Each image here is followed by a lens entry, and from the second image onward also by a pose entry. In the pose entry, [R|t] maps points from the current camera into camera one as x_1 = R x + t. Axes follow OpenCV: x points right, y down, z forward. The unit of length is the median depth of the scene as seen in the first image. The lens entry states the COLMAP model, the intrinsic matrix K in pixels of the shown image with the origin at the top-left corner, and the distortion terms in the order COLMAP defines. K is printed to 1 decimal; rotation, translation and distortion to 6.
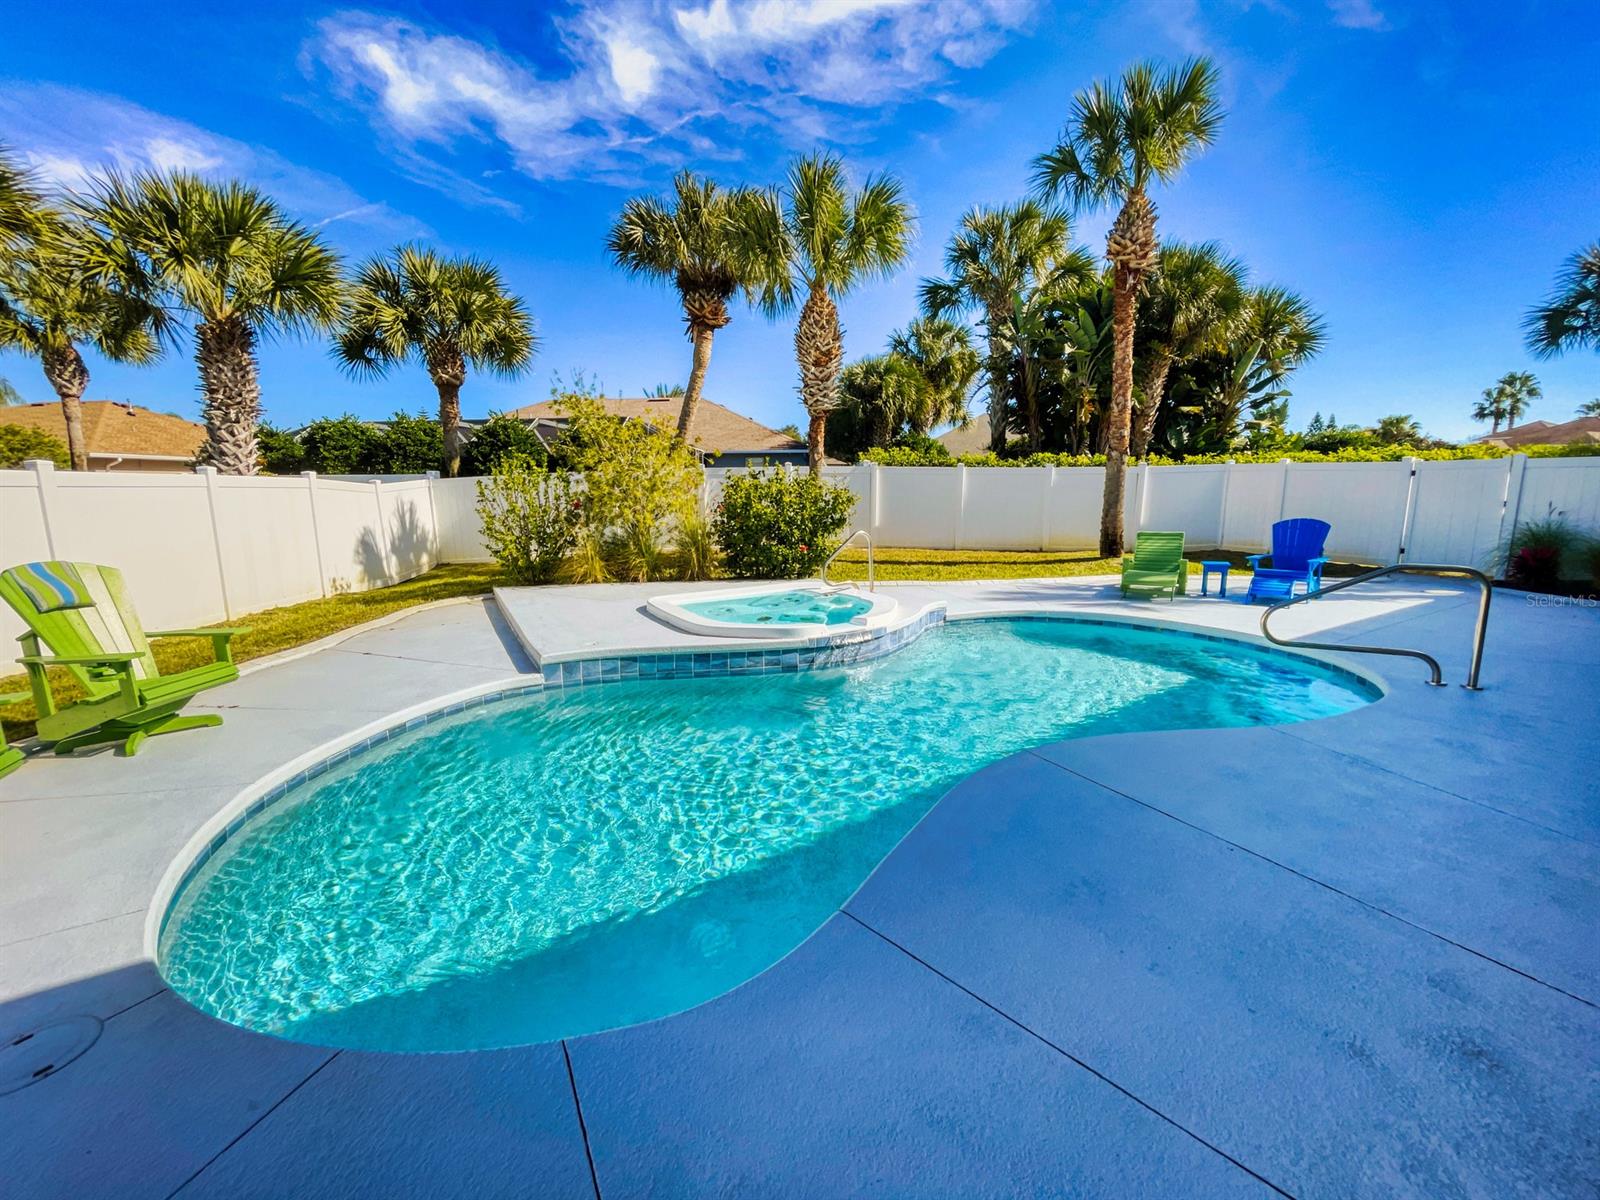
lens RADIAL K [[650.3, 0, 805.0], [0, 650.3, 590.0], [0, 0, 1]] dist [0.004297, -0.002306]
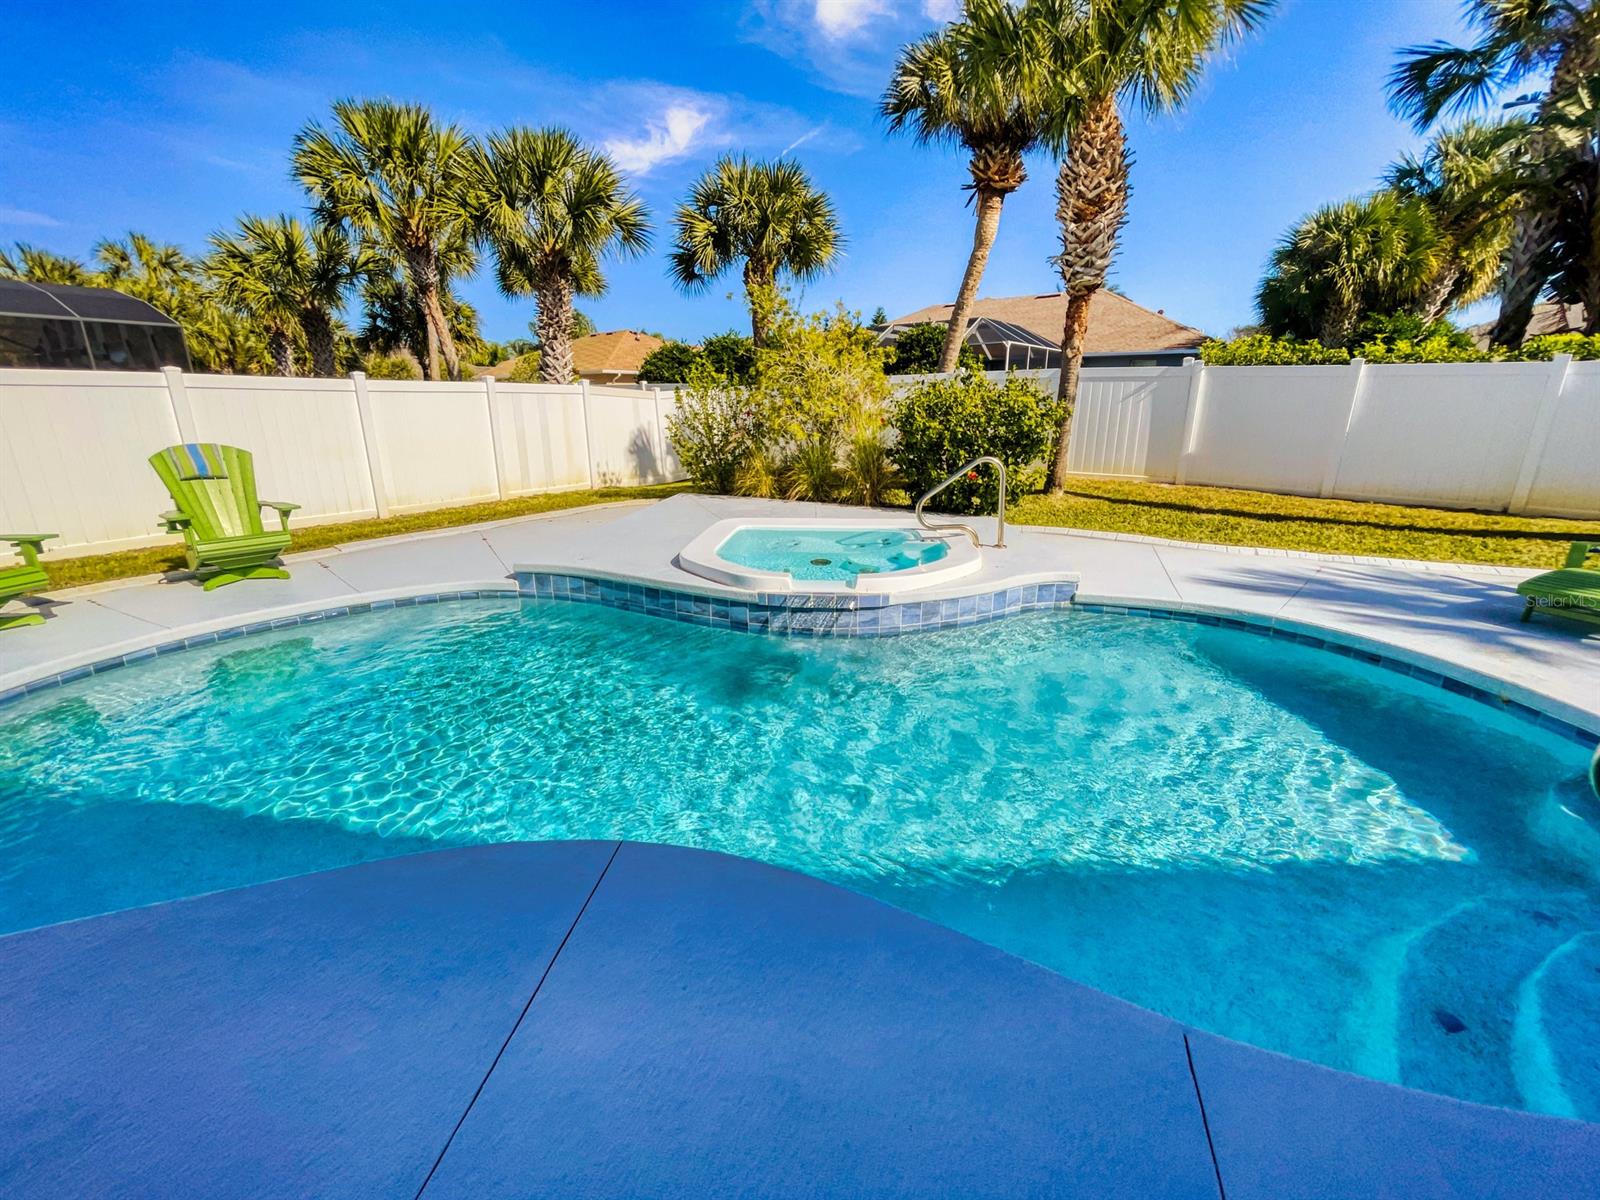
lens RADIAL K [[654.2, 0, 804.1], [0, 654.2, 591.9], [0, 0, 1]] dist [-0.000470, -0.000170]
pose [[0.807271, 0.173030, -0.564246, 0.271973], [-0.098507, 0.982149, 0.160247, -0.031095], [0.581902, -0.073780, 0.809906, 0.224984]]
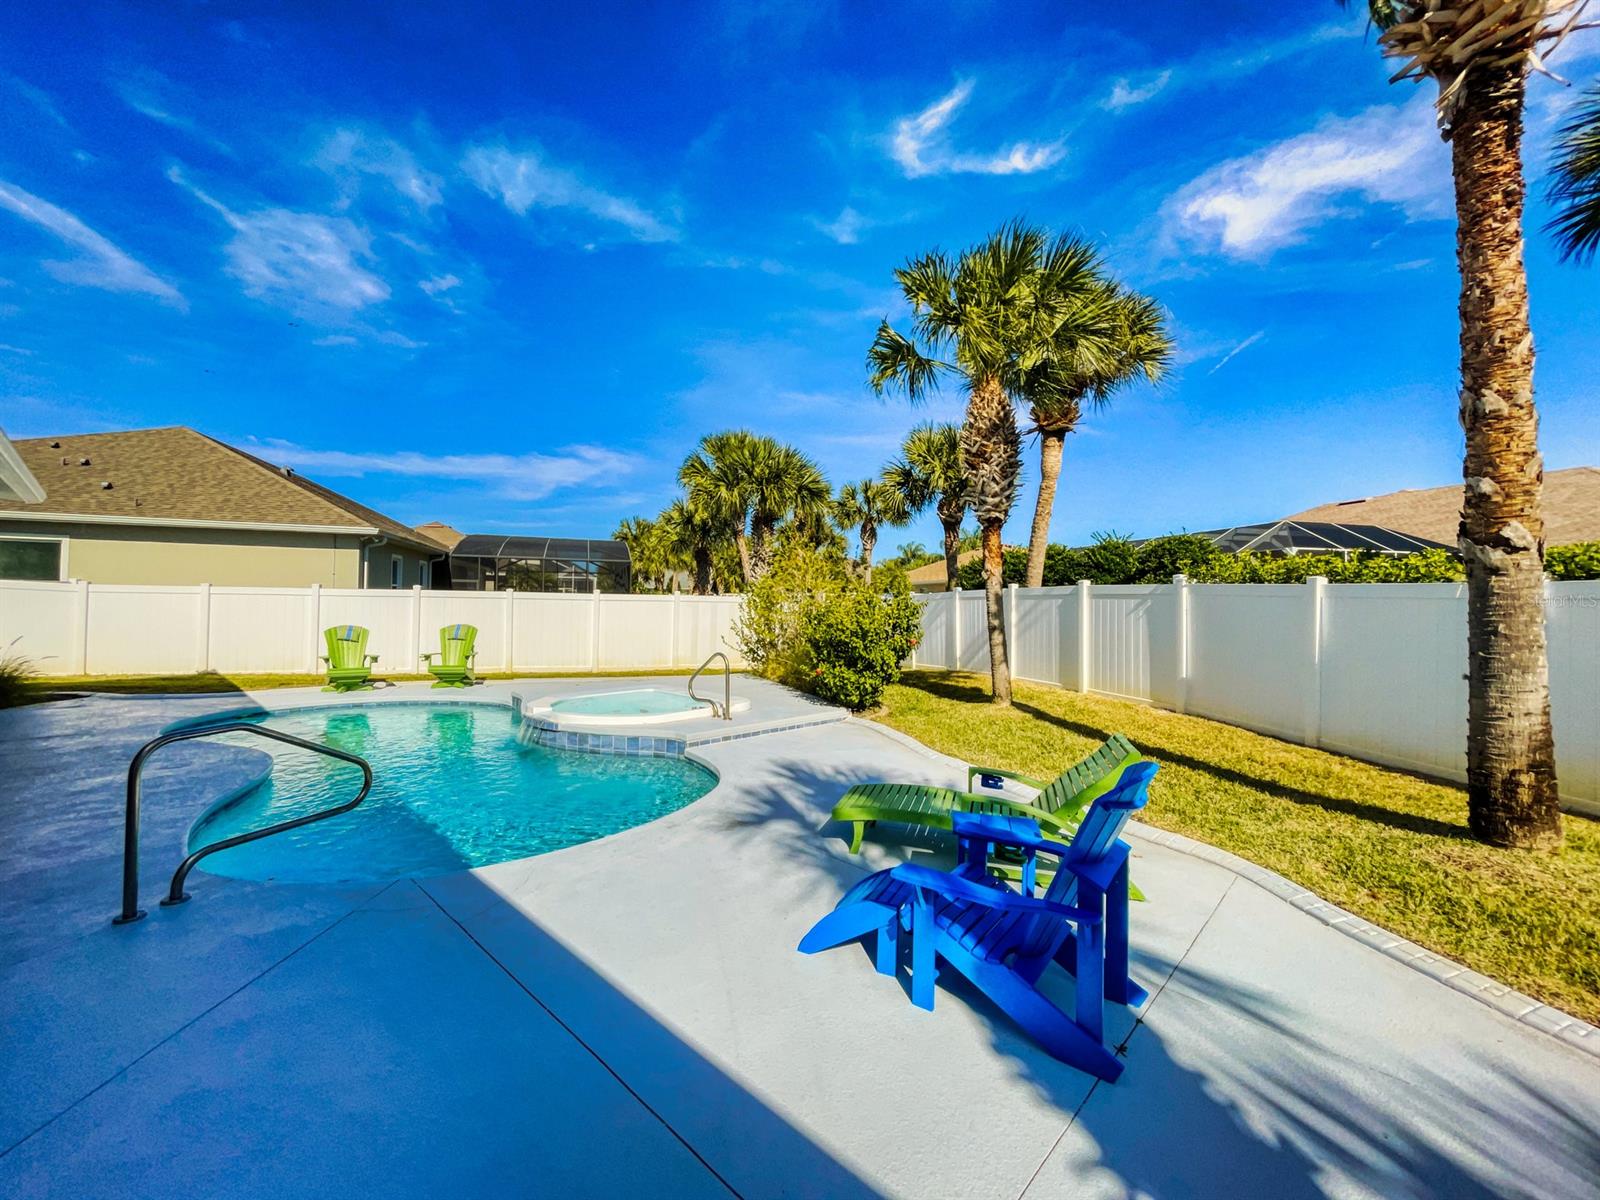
lens RADIAL K [[654.2, 0, 804.1], [0, 654.2, 591.9], [0, 0, 1]] dist [-0.000470, -0.000170]
pose [[0.257283, 0.000632, -0.966336, 0.848087], [-0.168068, 0.984788, -0.044103, -0.124265], [0.951608, 0.173757, 0.253476, 0.653369]]
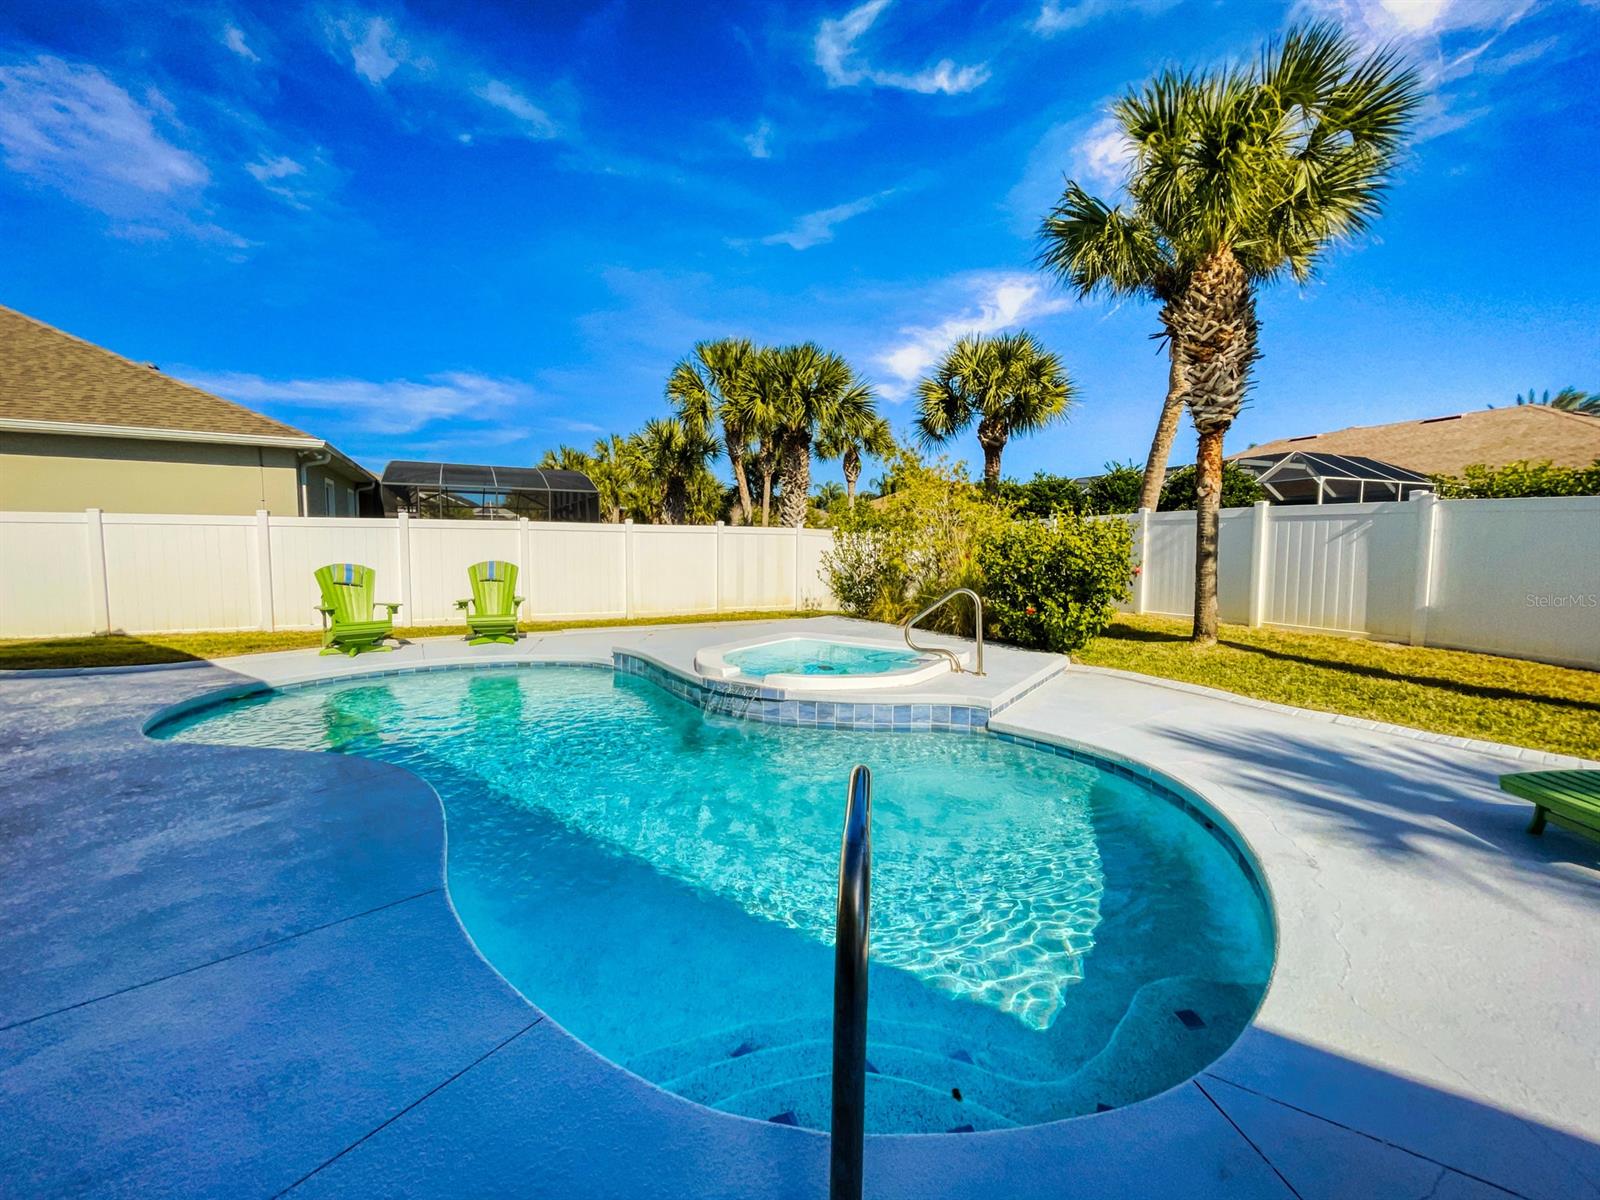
lens RADIAL K [[650.3, 0, 805.0], [0, 650.3, 590.0], [0, 0, 1]] dist [0.004297, -0.002306]
pose [[0.407373, 0.078154, -0.909912, 0.544161], [-0.152578, 0.988153, 0.016564, -0.055768], [0.900426, 0.132085, 0.414472, 0.394276]]
